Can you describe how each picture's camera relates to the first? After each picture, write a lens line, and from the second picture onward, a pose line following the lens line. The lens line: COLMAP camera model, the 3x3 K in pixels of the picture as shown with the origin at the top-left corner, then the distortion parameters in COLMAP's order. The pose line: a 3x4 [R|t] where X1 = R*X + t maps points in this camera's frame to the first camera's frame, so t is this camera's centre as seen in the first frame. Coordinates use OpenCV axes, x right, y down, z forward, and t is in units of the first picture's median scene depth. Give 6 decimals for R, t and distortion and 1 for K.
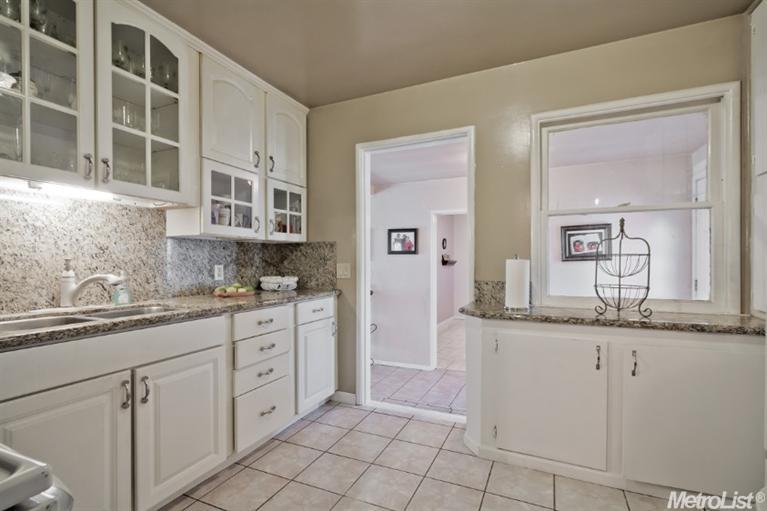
lens RADIAL K [[364.2, 0, 376.8], [0, 364.2, 259.7], [0, 0, 1]] dist [0.005140, -0.000400]
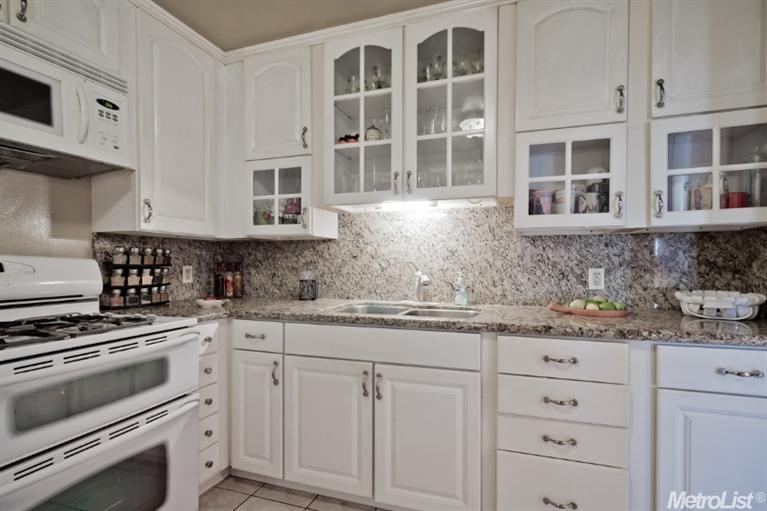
lens RADIAL K [[364.2, 0, 377.5], [0, 364.2, 263.2], [0, 0, 1]] dist [0.005140, -0.000400]
pose [[0.124501, 0.000812, -0.992219, 0.263404], [0.004570, 0.999989, 0.001392, 0.001480], [0.992209, -0.004708, 0.124496, 0.572807]]
